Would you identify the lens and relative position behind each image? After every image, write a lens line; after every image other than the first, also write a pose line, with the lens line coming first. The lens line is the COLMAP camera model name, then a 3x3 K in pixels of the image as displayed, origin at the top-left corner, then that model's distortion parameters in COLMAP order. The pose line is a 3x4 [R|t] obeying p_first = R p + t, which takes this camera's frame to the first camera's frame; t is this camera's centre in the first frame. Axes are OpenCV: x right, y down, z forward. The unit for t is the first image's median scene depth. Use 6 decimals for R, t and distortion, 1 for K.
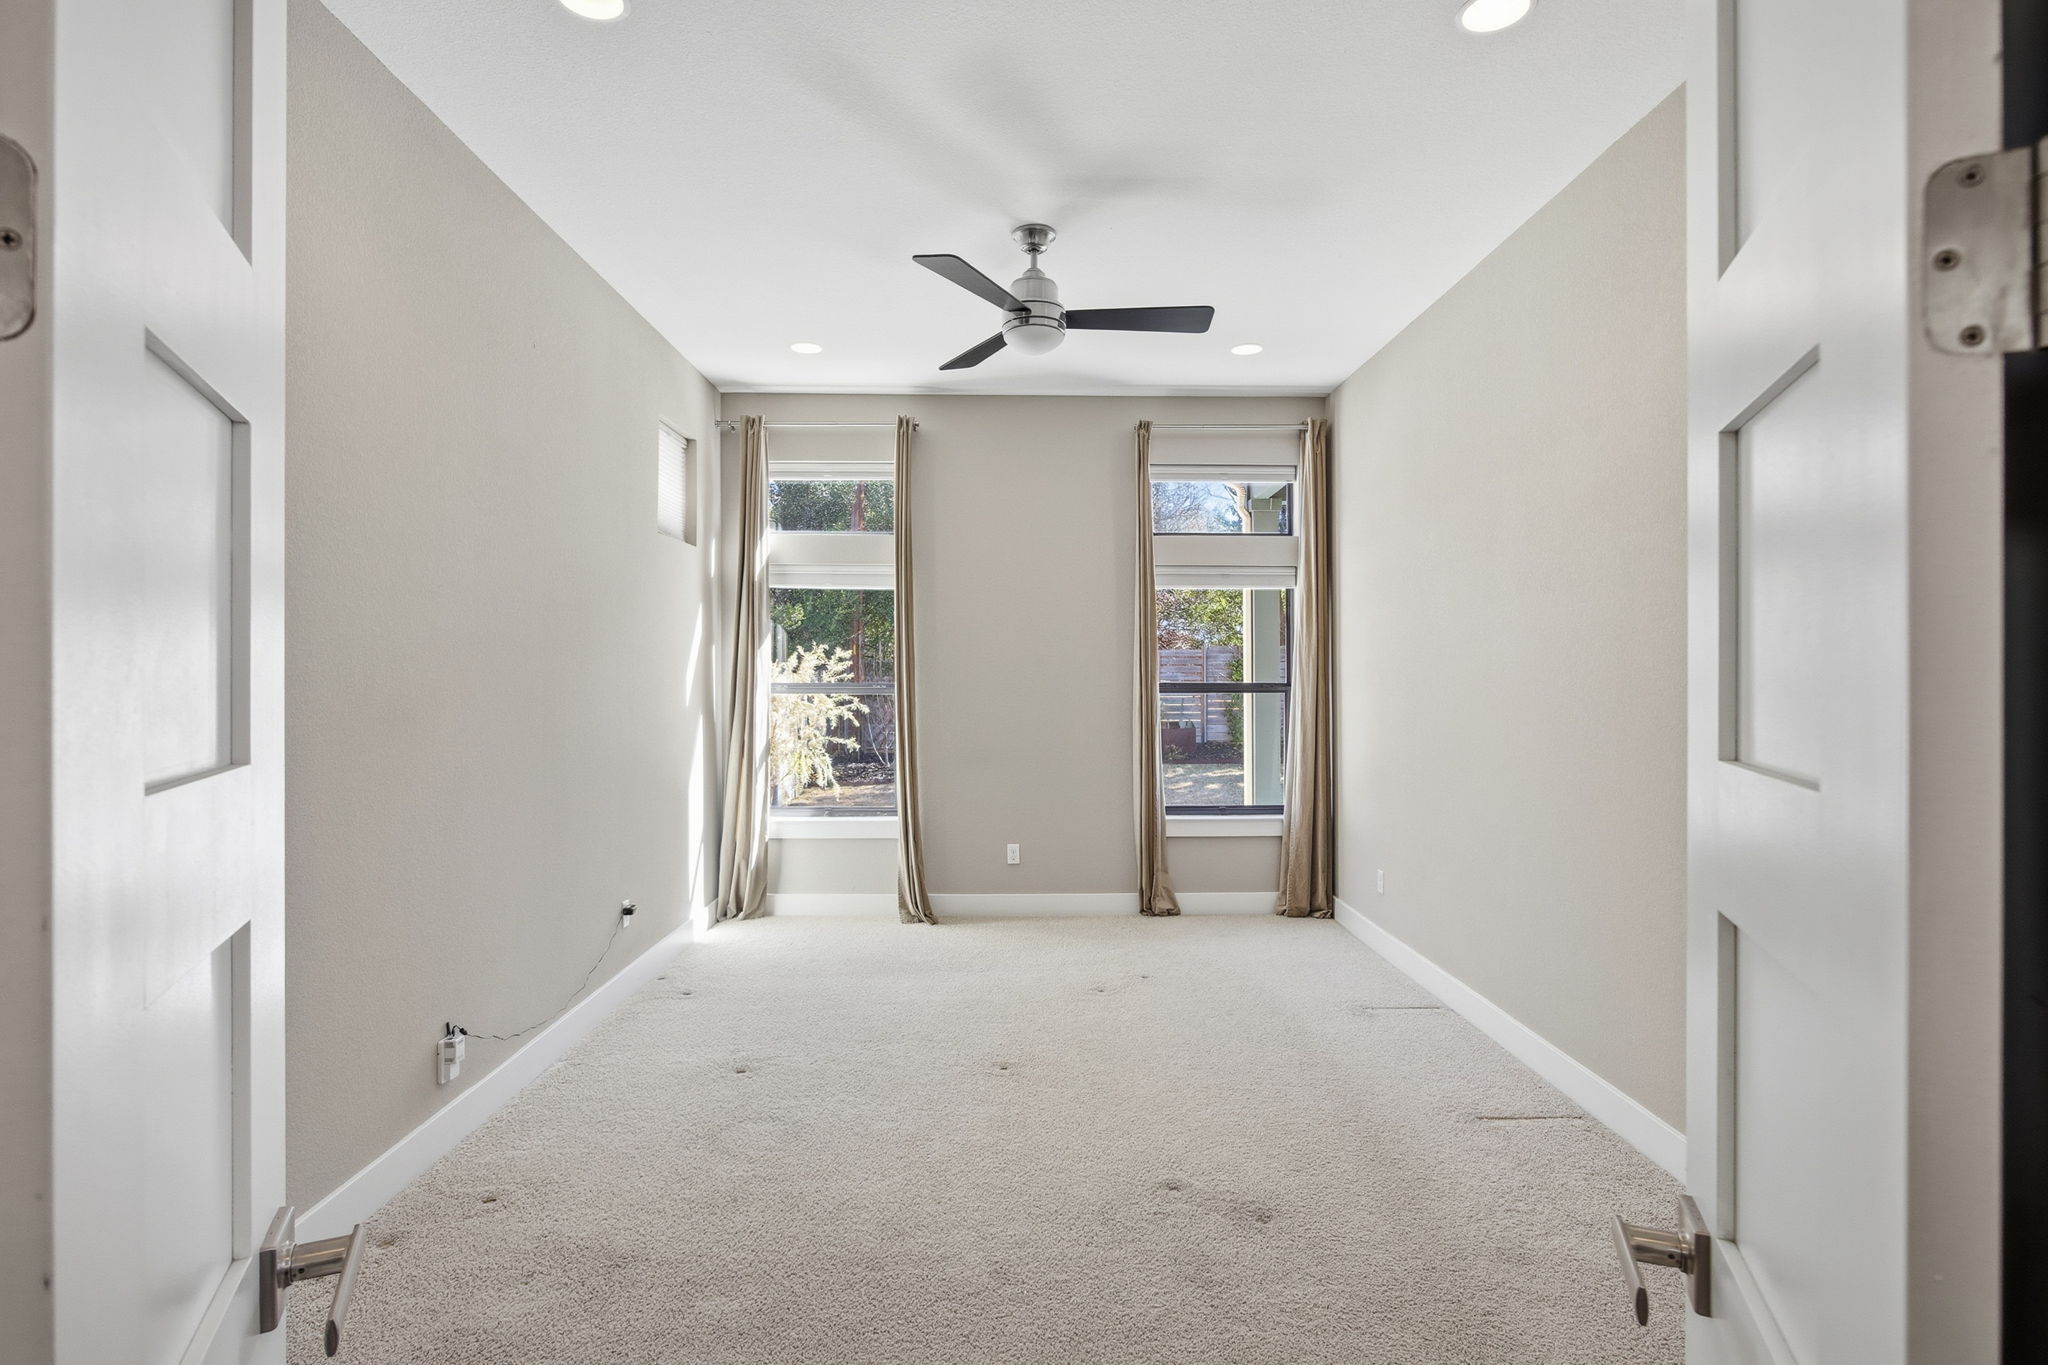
lens RADIAL K [[926.7, 0, 1072.4], [0, 926.7, 666.9], [0, 0, 1]] dist [-0.023088, 0.008143]
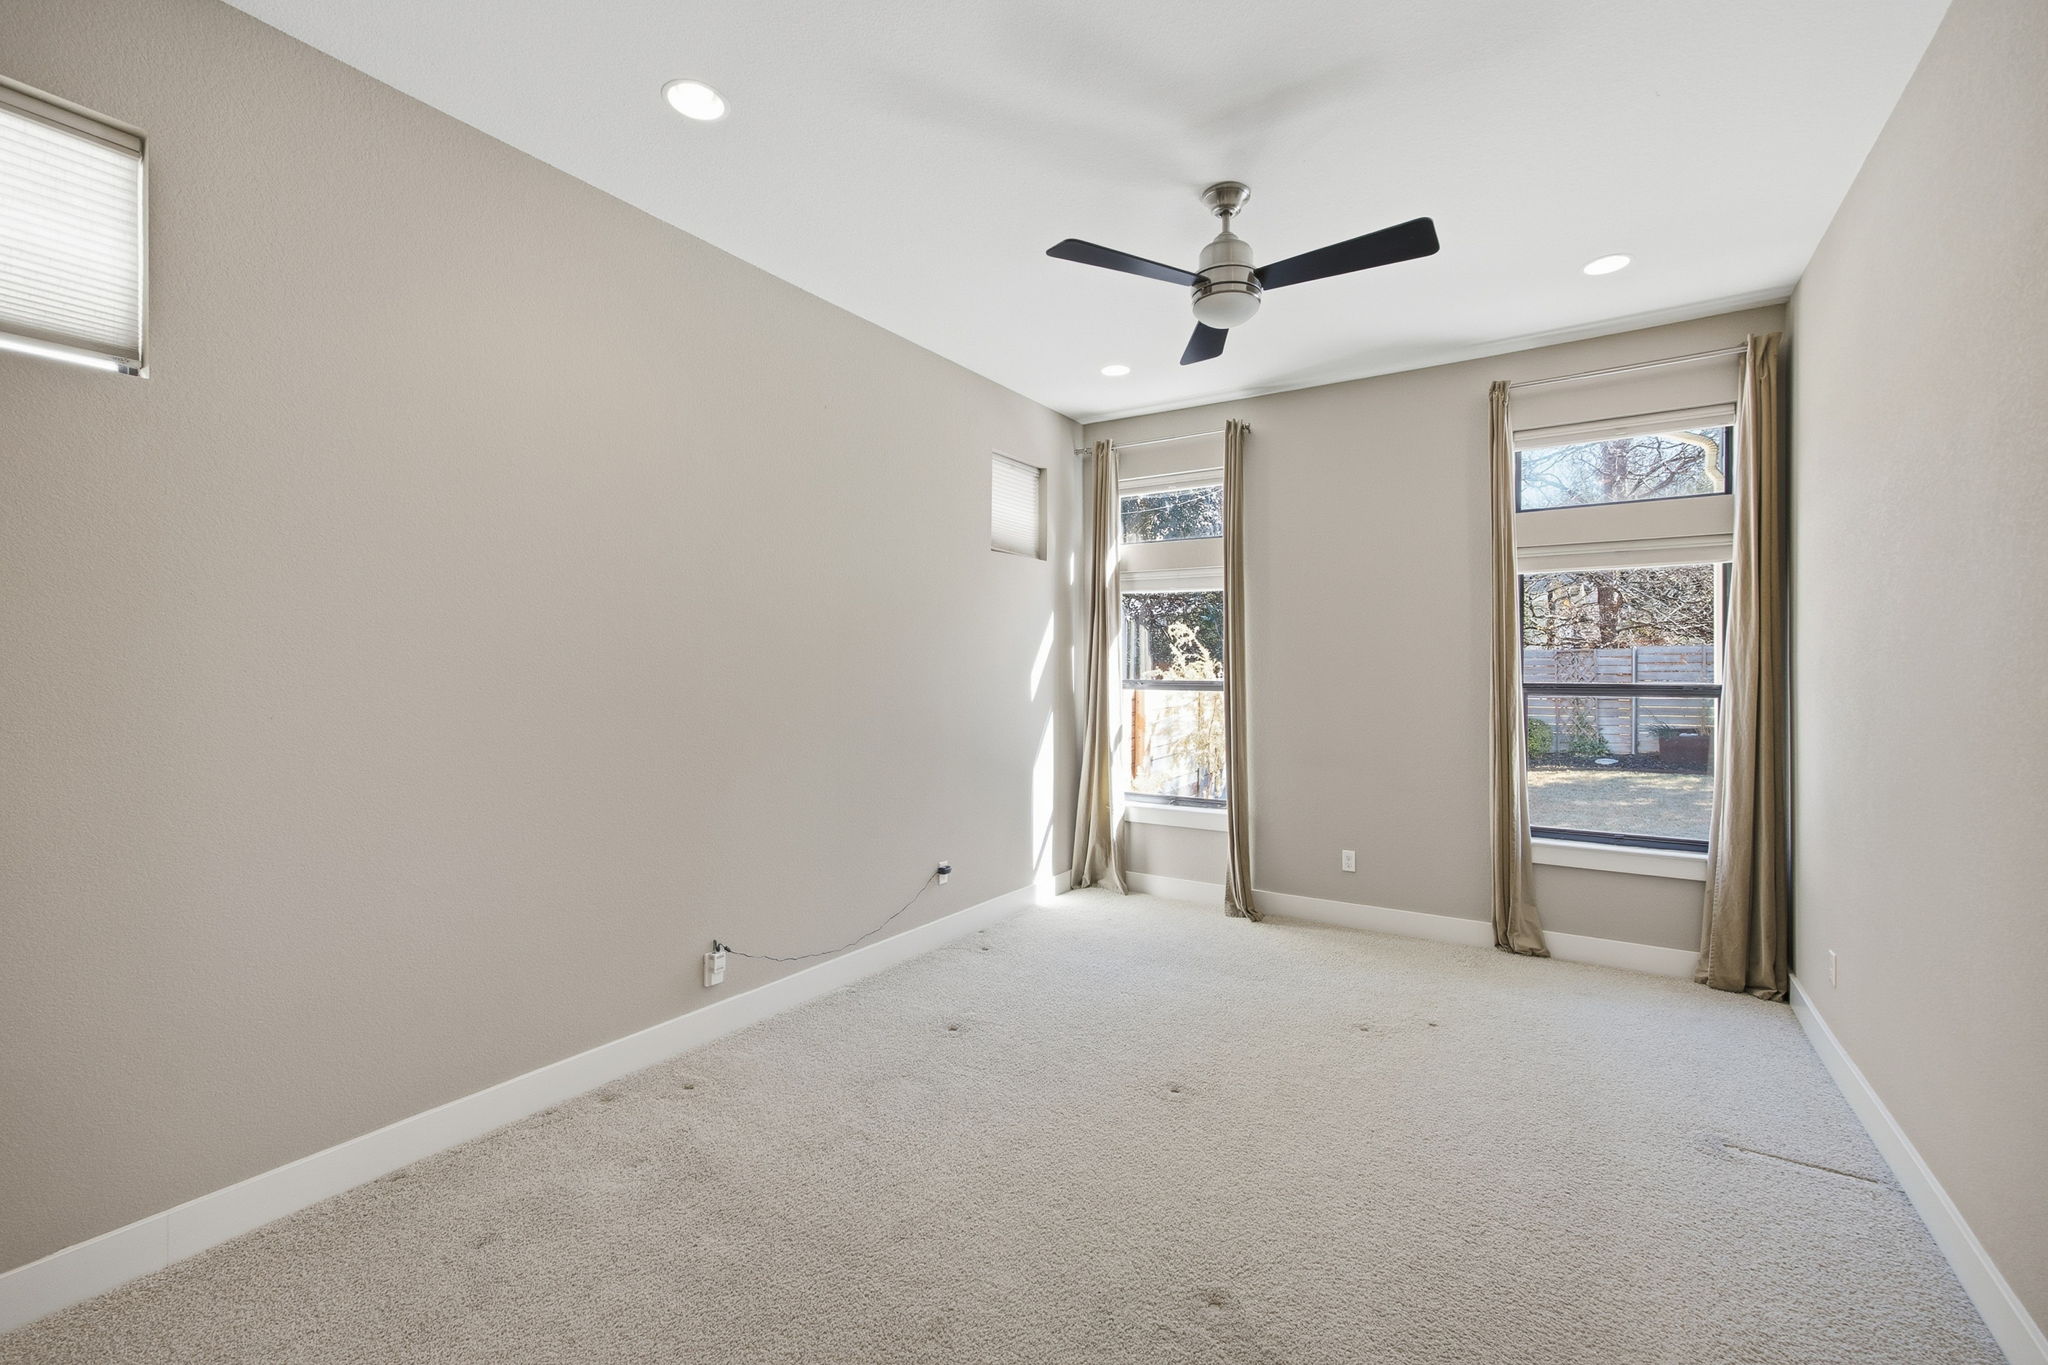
lens RADIAL K [[835.4, 0, 1026.0], [0, 835.4, 664.2], [0, 0, 1]] dist [-0.013244, 0.005658]
pose [[0.836704, -0.002669, -0.547649, 0.133569], [0.001557, 0.999996, -0.002494, 0.001189], [0.547653, 0.001234, 0.836705, 0.104694]]
